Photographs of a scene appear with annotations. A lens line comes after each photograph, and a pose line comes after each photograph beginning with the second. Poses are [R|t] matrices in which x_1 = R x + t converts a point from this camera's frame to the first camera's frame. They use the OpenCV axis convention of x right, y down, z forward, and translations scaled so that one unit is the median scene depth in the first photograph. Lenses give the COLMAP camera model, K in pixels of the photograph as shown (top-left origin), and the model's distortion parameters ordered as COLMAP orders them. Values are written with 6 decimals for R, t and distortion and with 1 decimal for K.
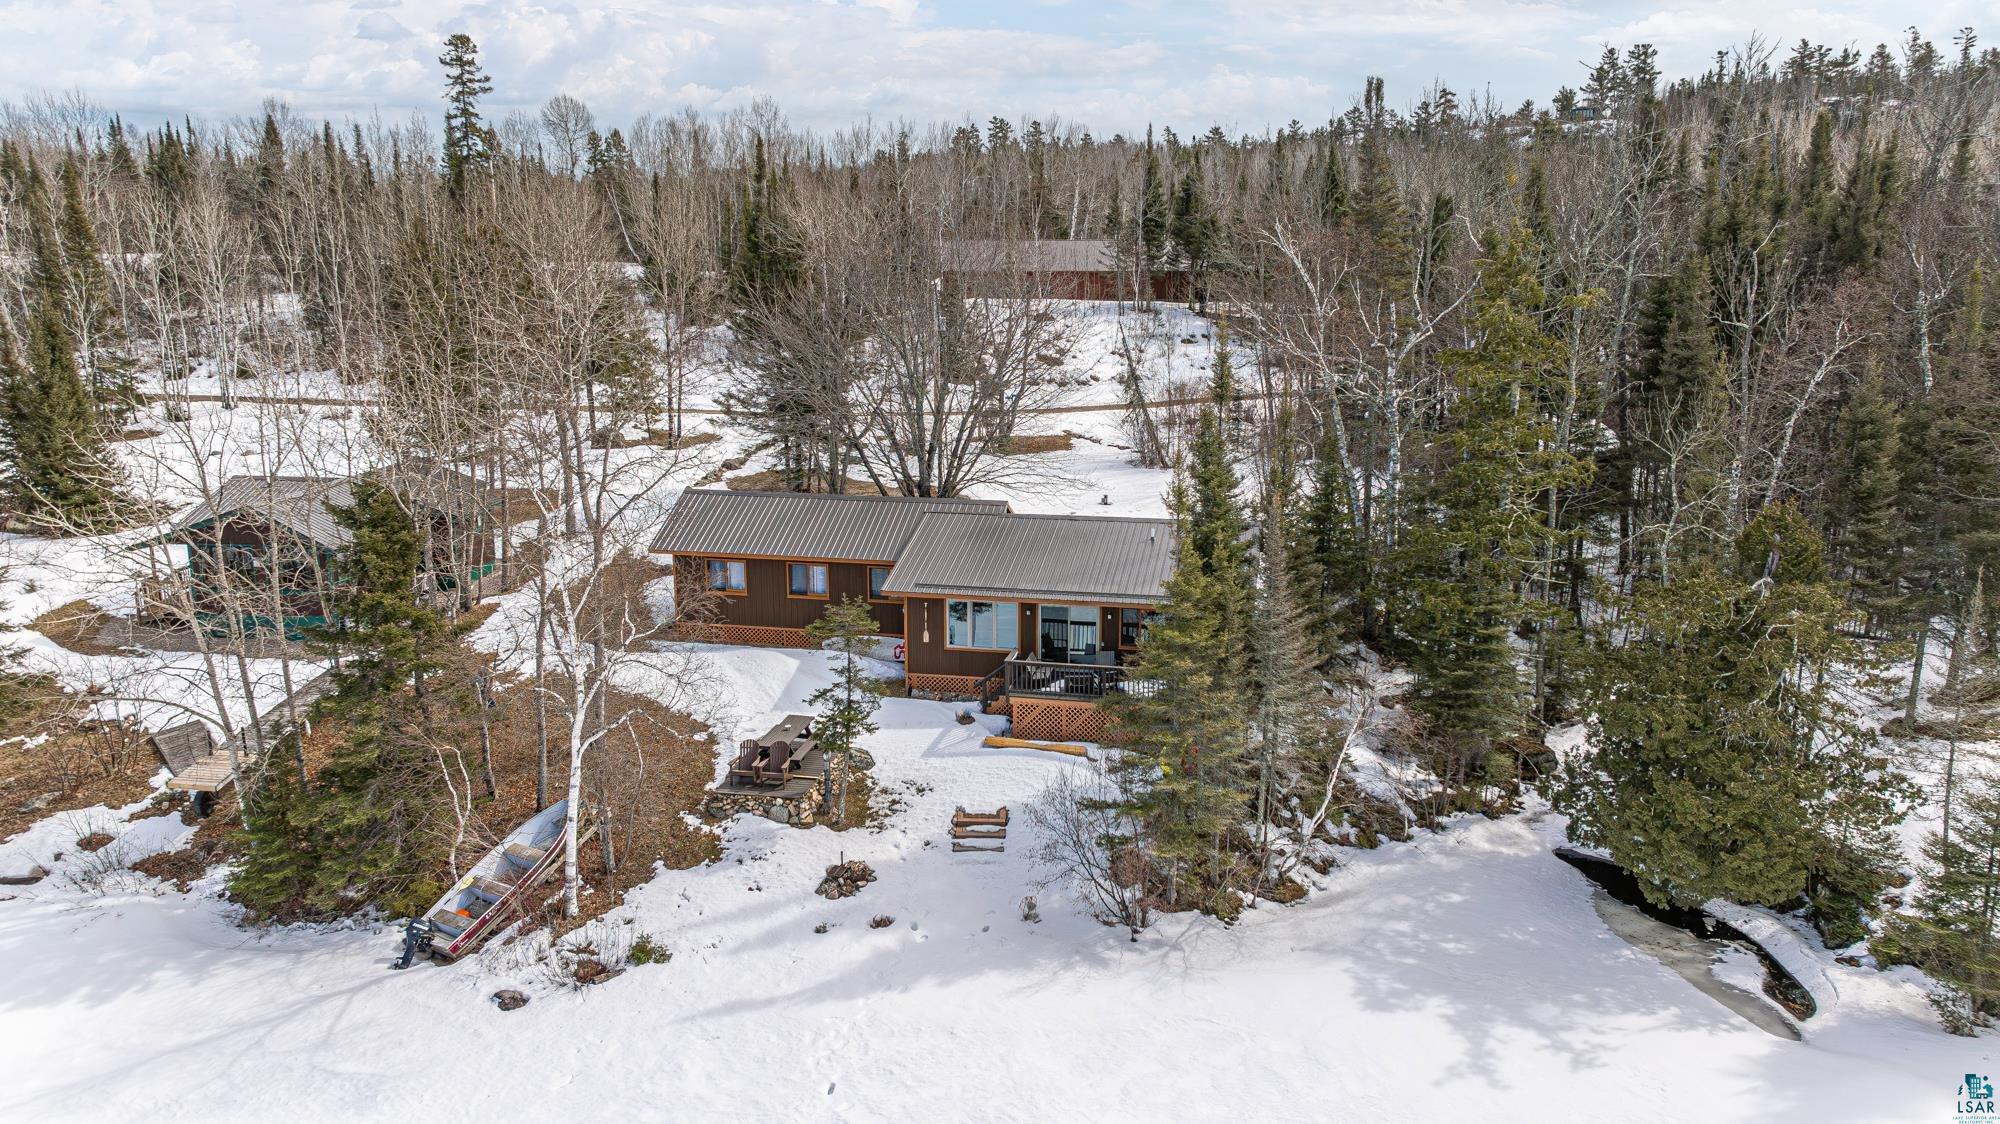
lens RADIAL K [[1427.0, 0, 1000.0], [0, 1427.0, 562.0], [0, 0, 1]] dist [0.009497, 0.001999]
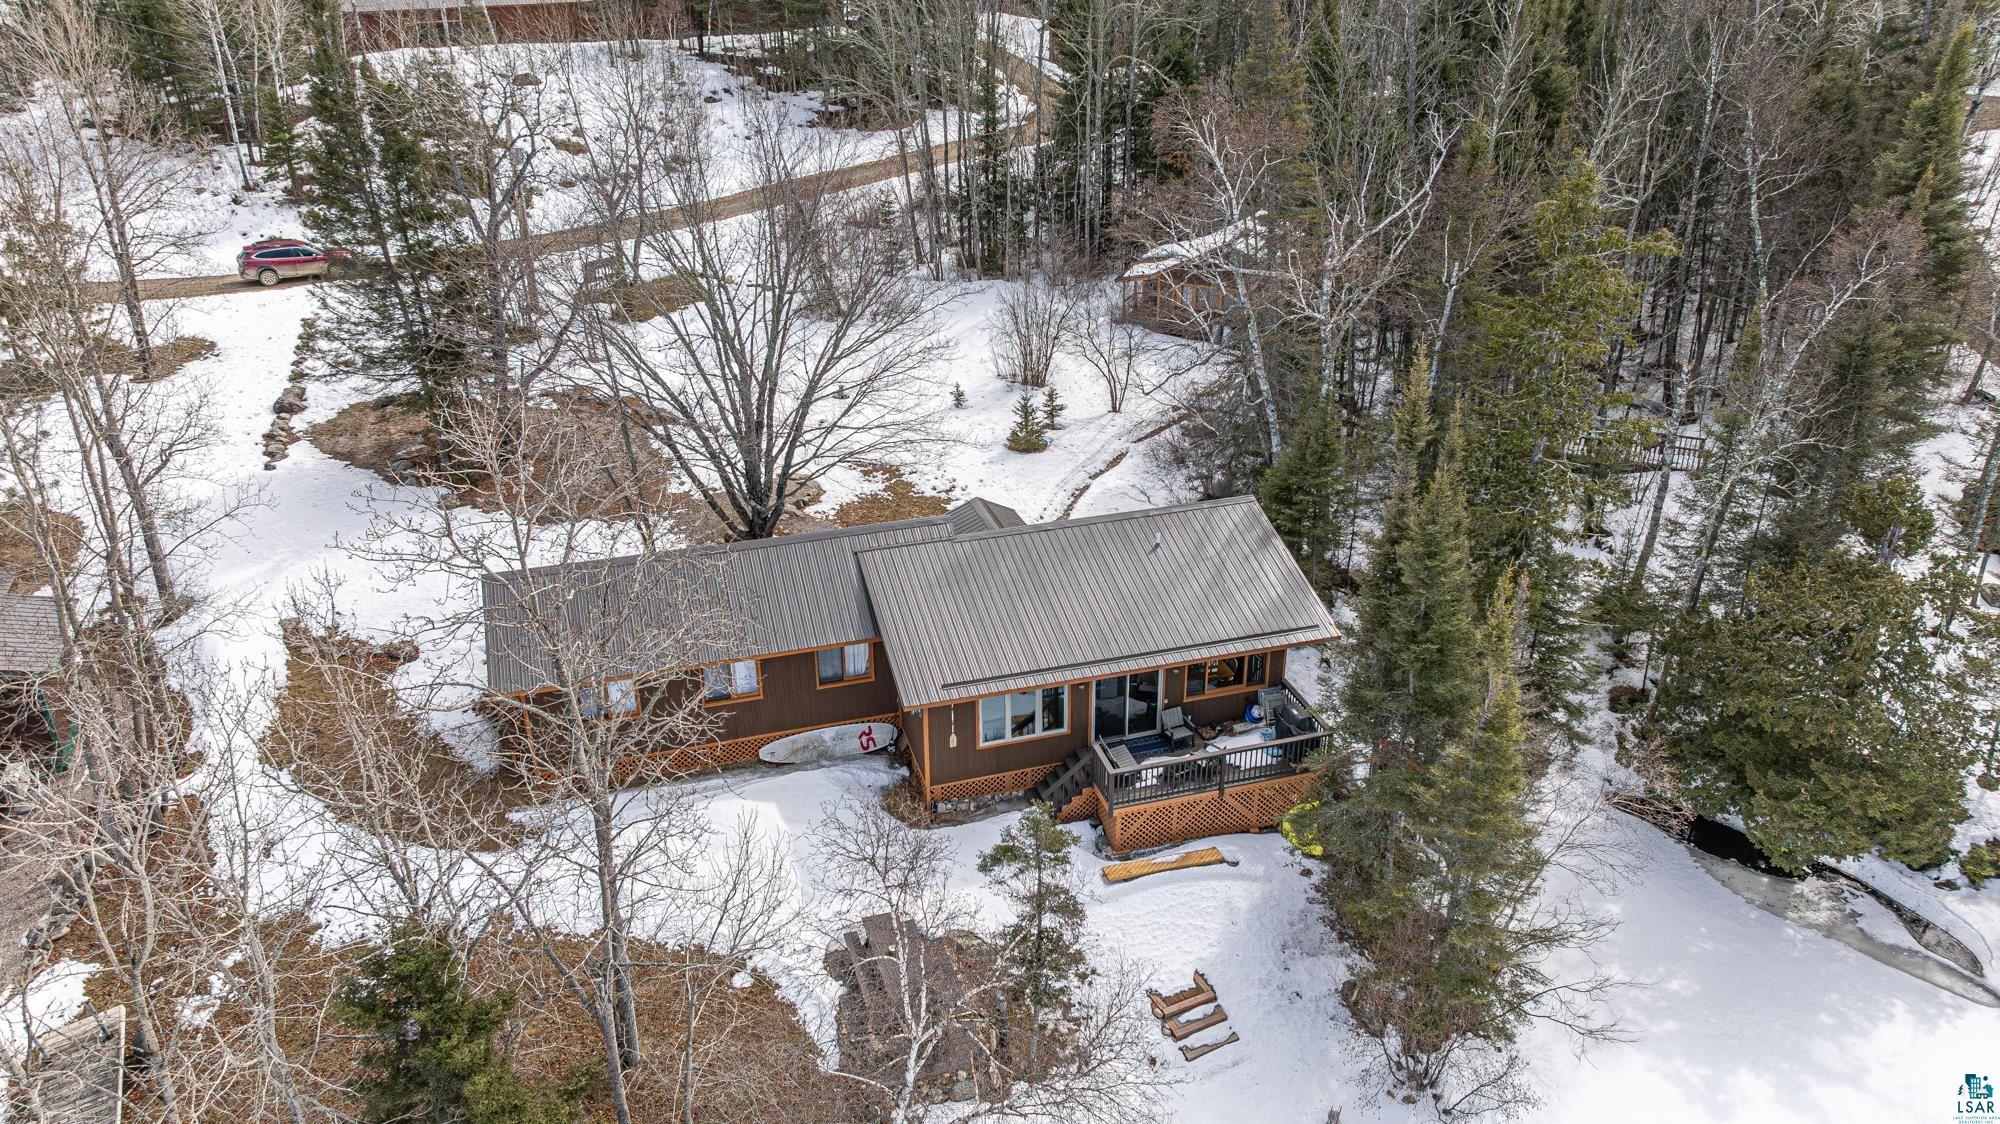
lens RADIAL K [[1427.0, 0, 1000.0], [0, 1427.0, 562.0], [0, 0, 1]] dist [0.009497, 0.001999]
pose [[0.869411, -0.220959, 0.441928, -0.409864], [0.103334, 0.955966, 0.274683, -0.292678], [-0.483162, -0.193146, 0.853961, 0.405327]]
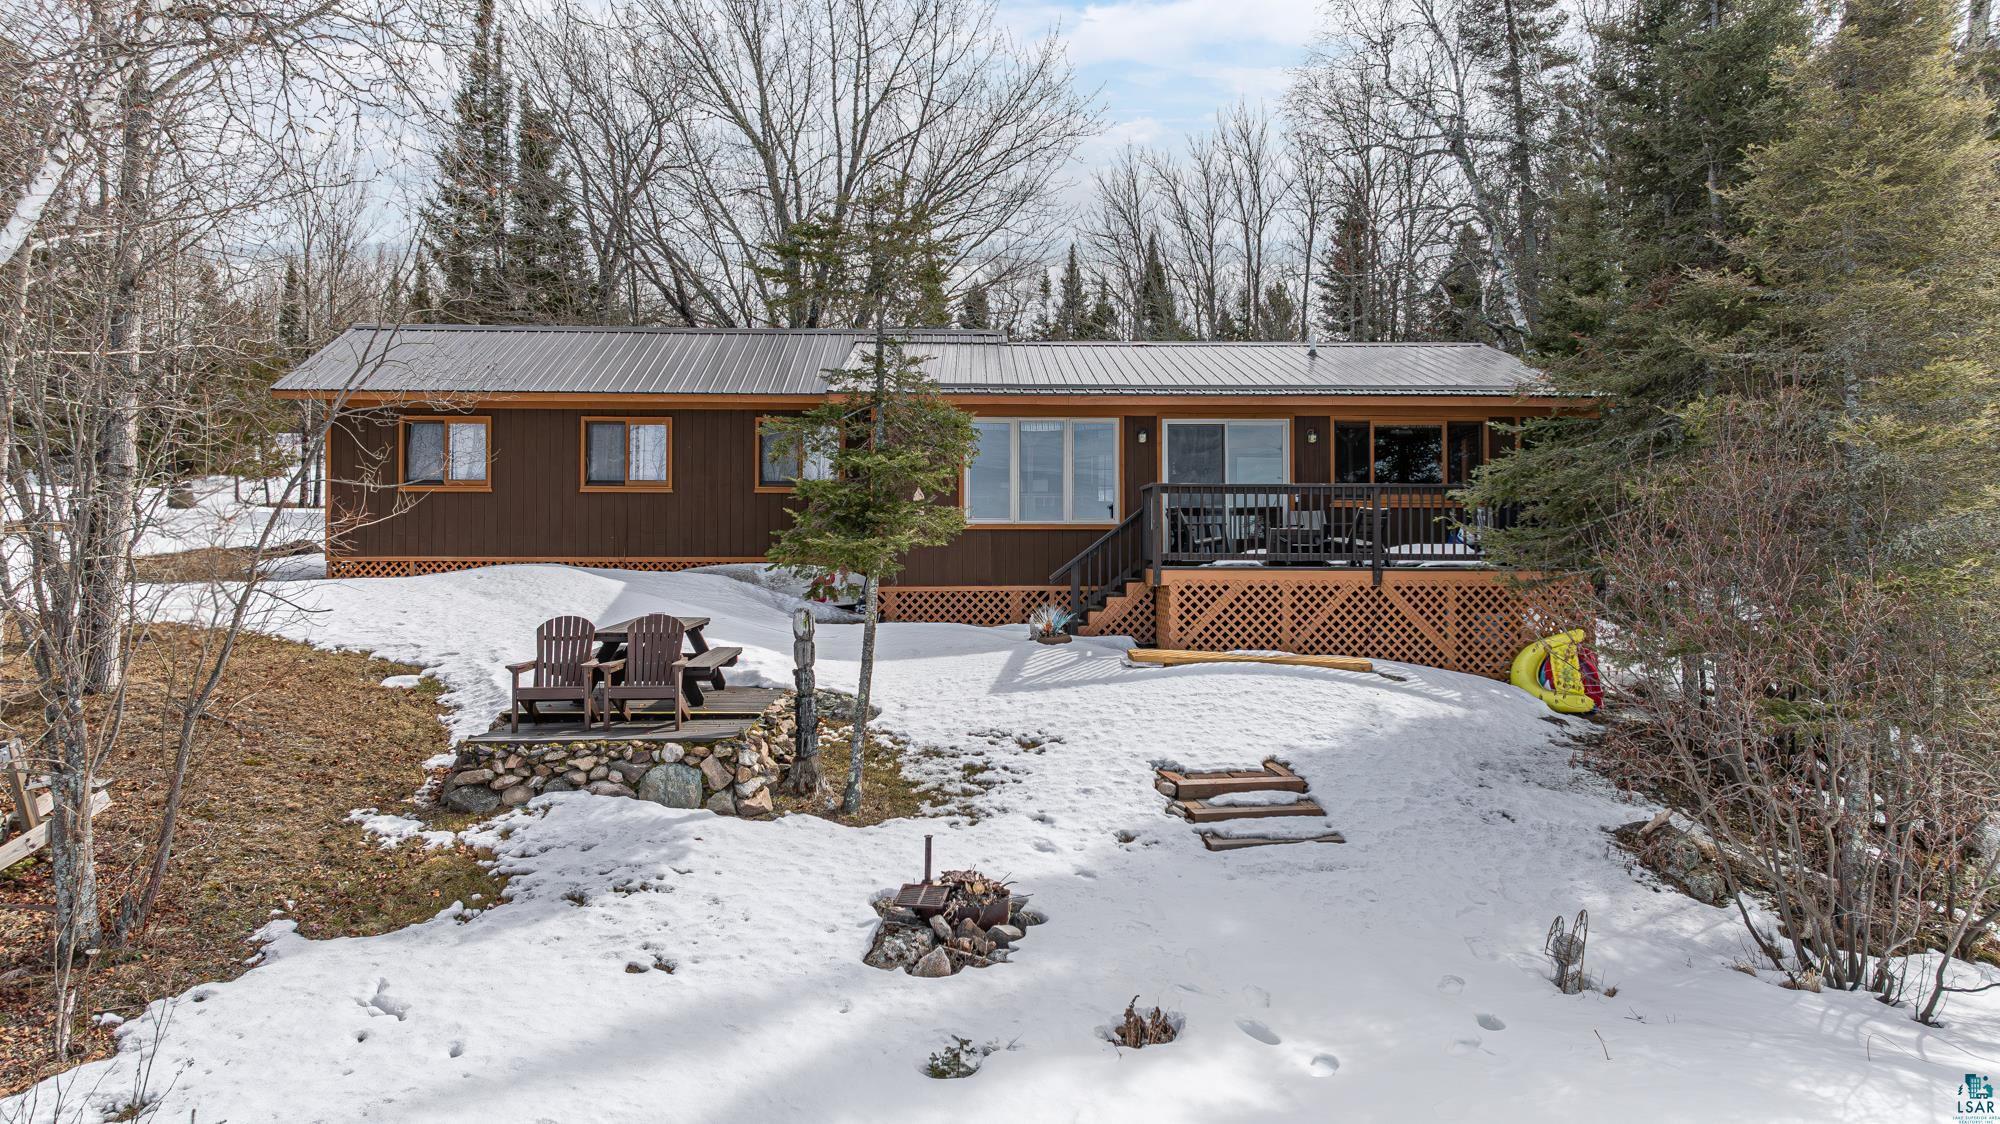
lens RADIAL K [[1395.3, 0, 998.6], [0, 1395.3, 619.4], [0, 0, 1]] dist [0.019760, 0.001620]
pose [[0.970060, -0.003436, 0.242842, -0.160840], [0.046820, 0.983790, -0.173107, 0.198979], [-0.238310, 0.179294, 0.954496, 0.661640]]
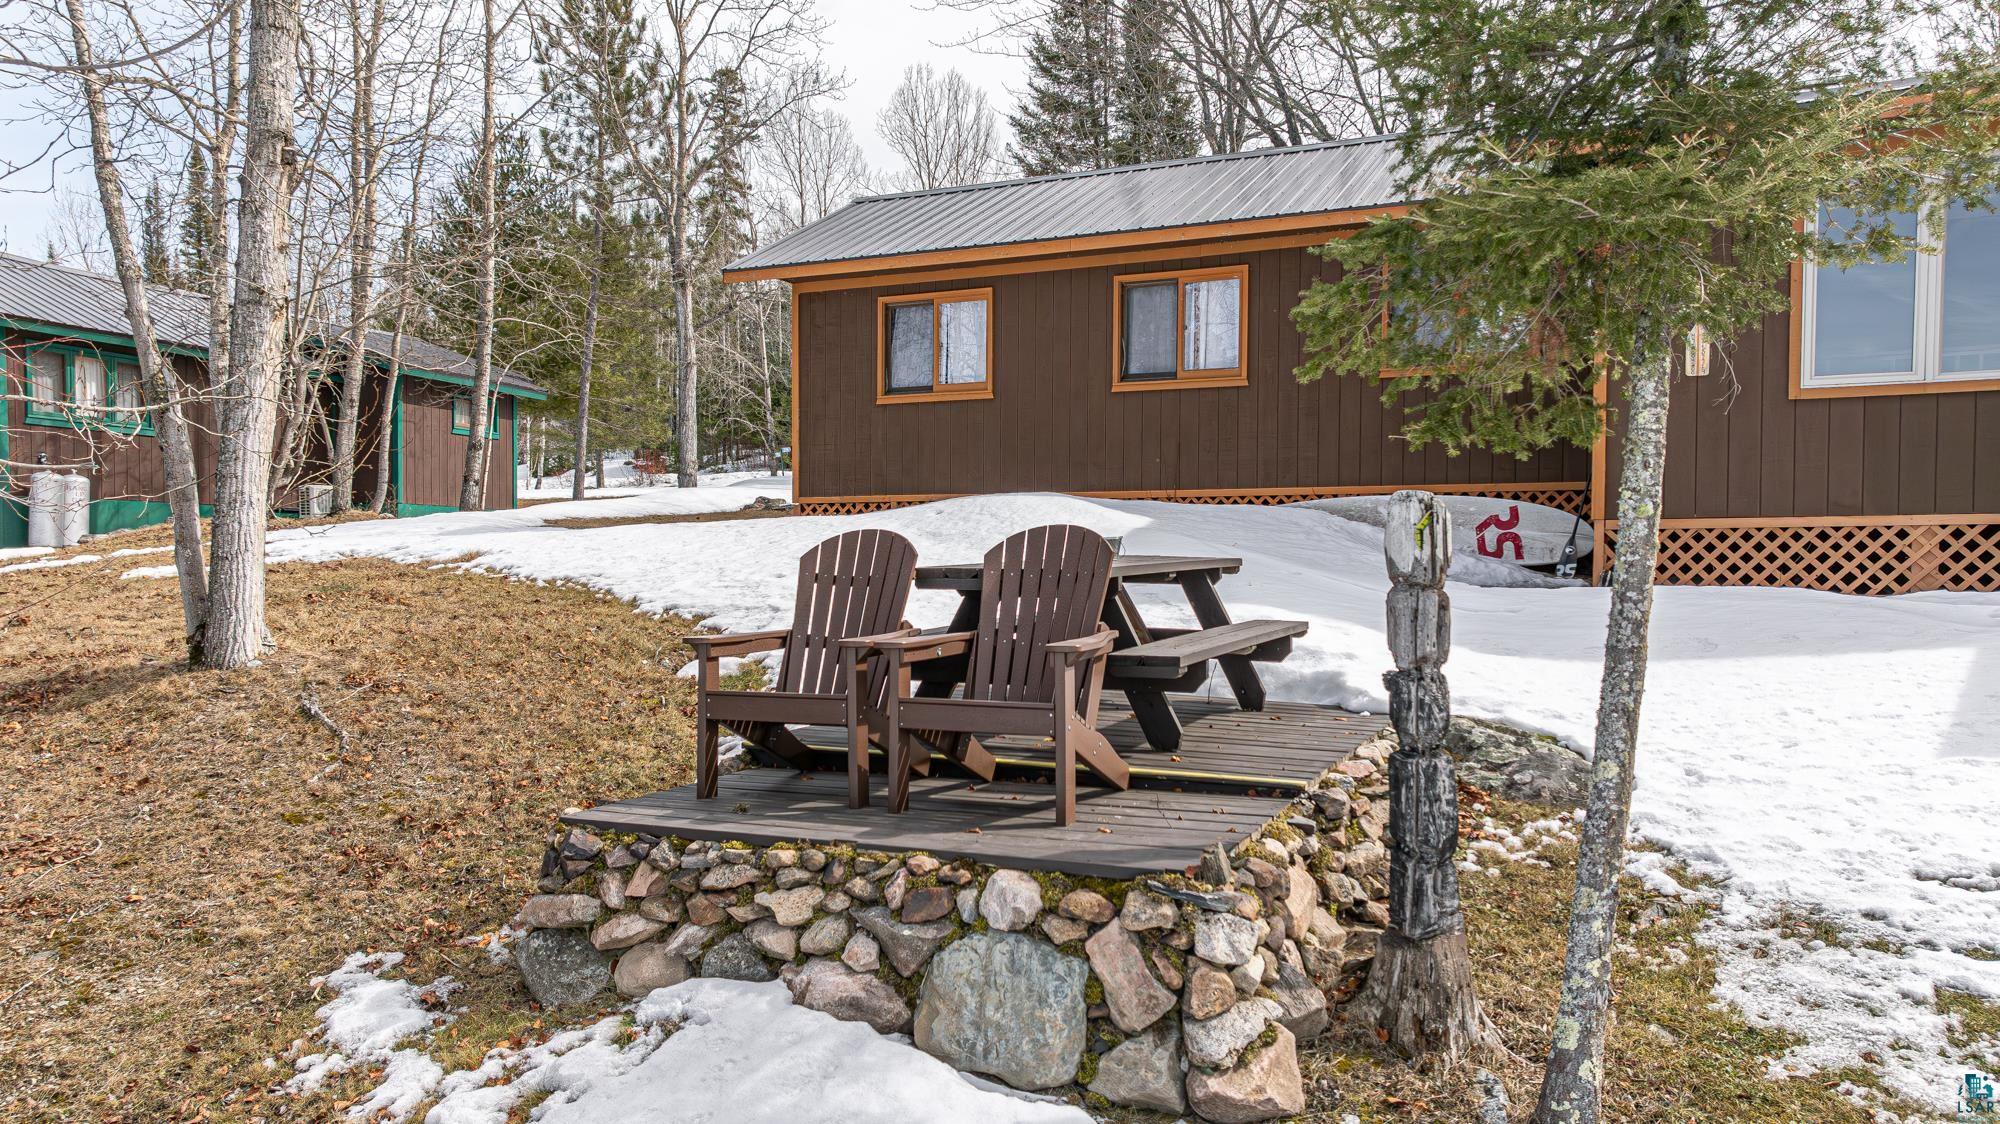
lens RADIAL K [[1427.0, 0, 1000.0], [0, 1427.0, 562.0], [0, 0, 1]] dist [0.009497, 0.001999]
pose [[0.975517, 0.008614, -0.219756, -0.130812], [-0.055906, 0.976121, -0.209909, 0.166385], [0.212700, 0.217056, 0.952704, 0.886697]]
